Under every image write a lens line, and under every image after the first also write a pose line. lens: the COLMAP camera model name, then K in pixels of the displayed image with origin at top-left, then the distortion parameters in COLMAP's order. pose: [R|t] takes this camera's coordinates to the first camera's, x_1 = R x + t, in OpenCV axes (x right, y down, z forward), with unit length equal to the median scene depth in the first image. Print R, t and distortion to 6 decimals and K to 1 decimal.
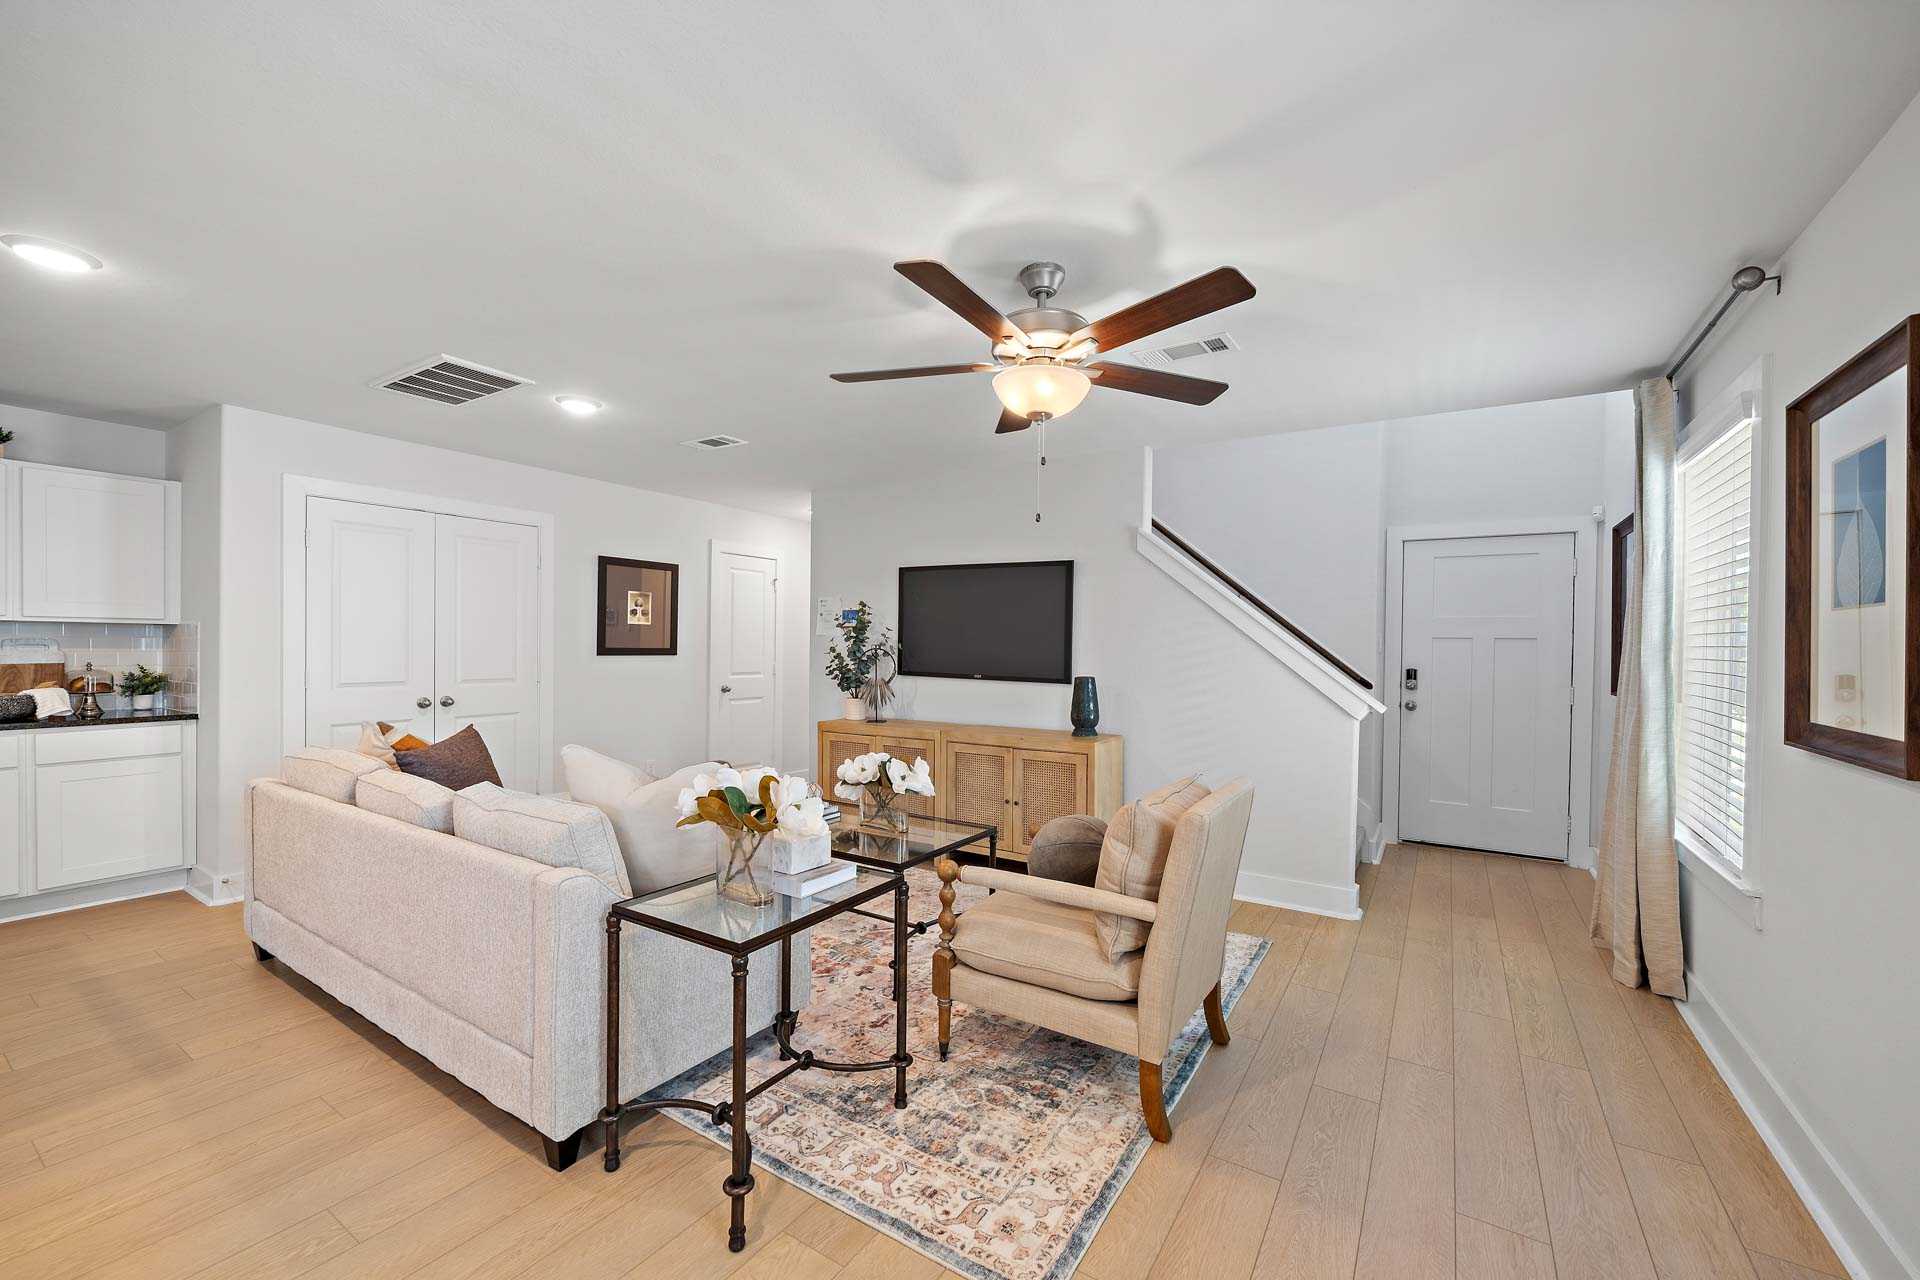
lens RADIAL K [[757.5, 0, 960.6], [0, 757.5, 654.4], [0, 0, 1]] dist [-0.000884, -0.000031]
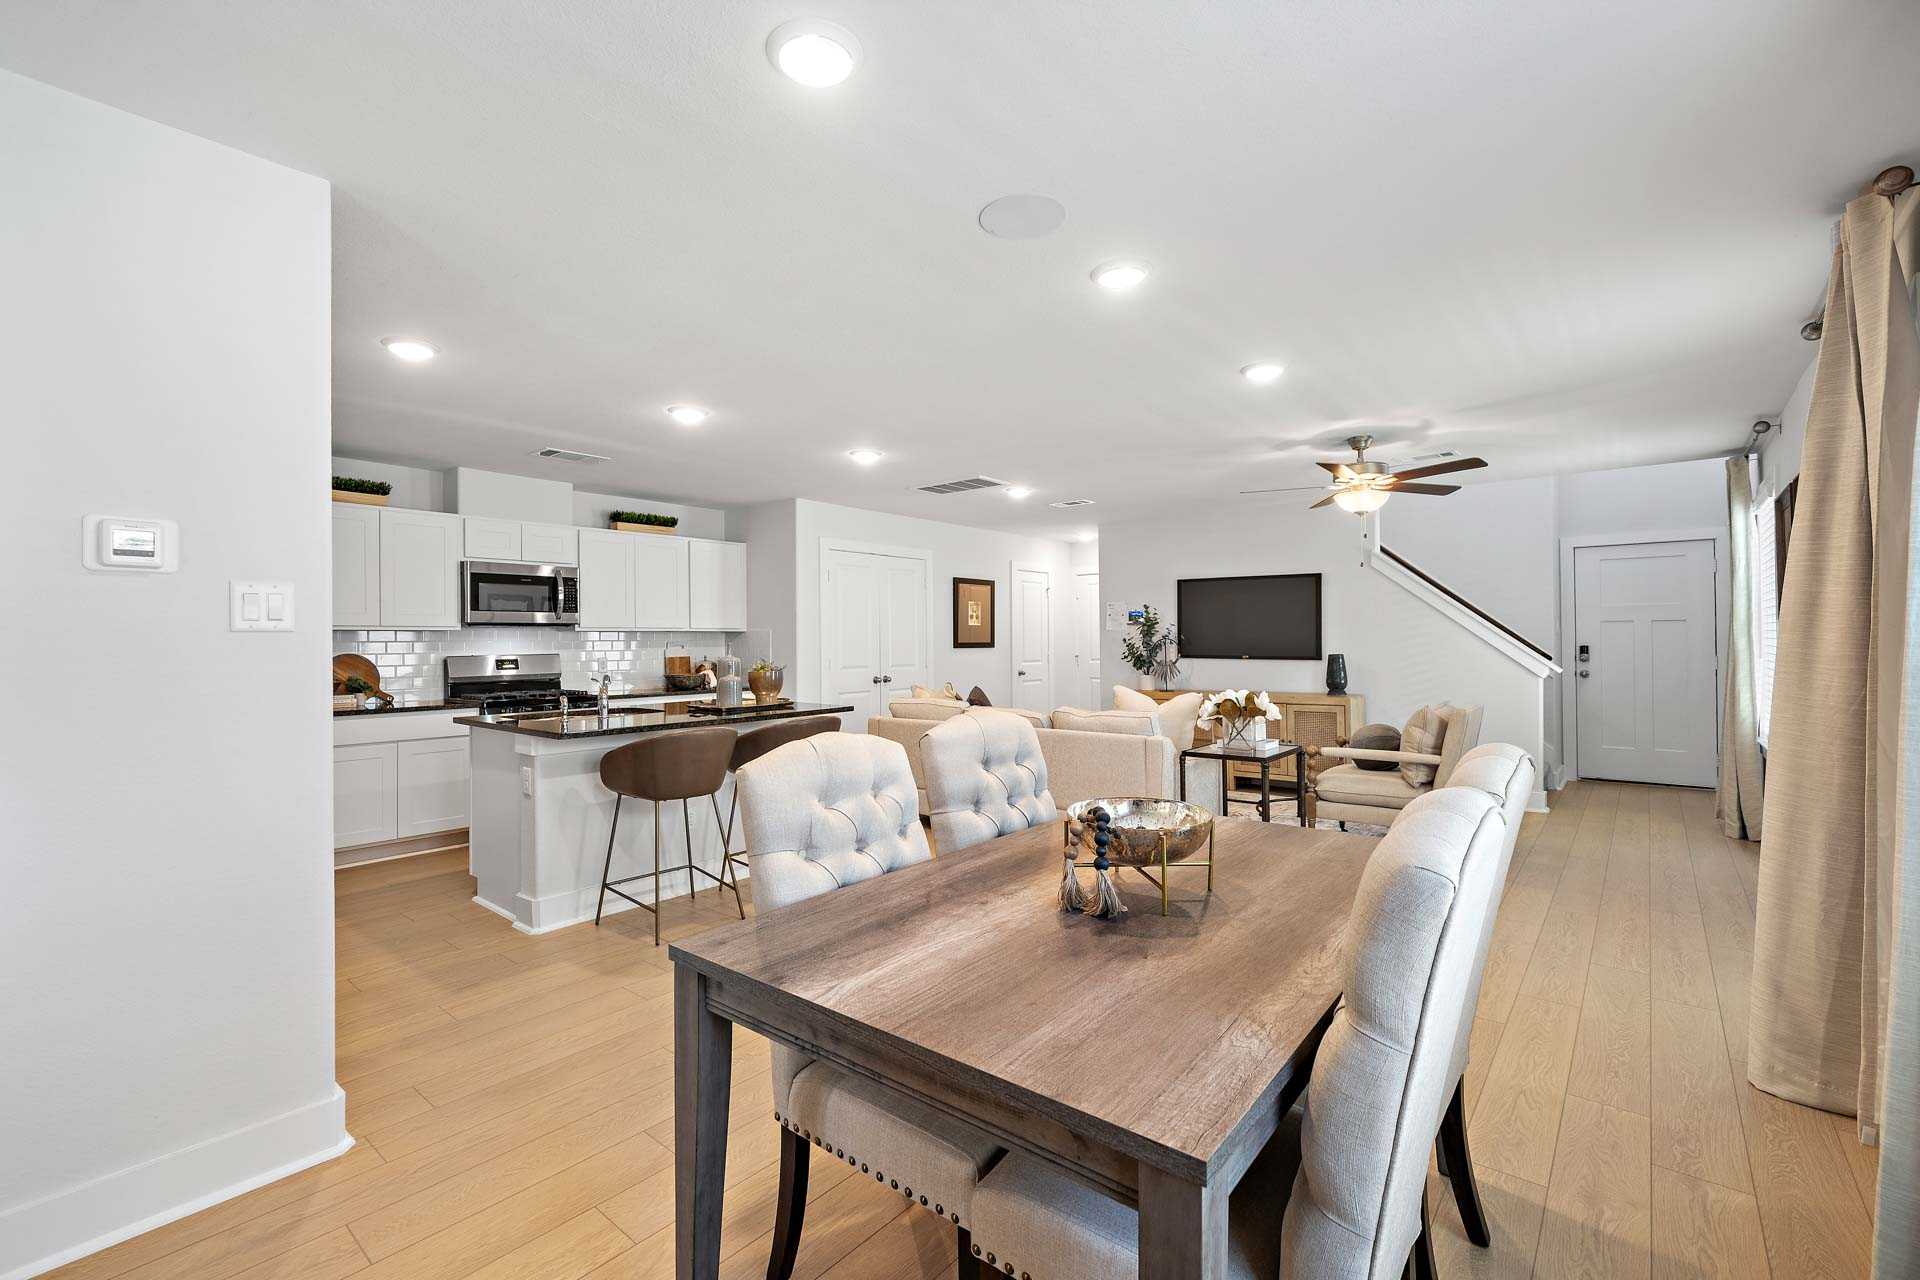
lens RADIAL K [[825.3, 0, 960.0], [0, 825.3, 640.0], [0, 0, 1]] dist [0.001791, 0.000453]
pose [[0.992335, -0.021819, -0.121635, -0.340192], [0.019868, 0.999654, -0.017222, 0.015067], [0.121968, 0.014673, 0.992426, -0.621269]]
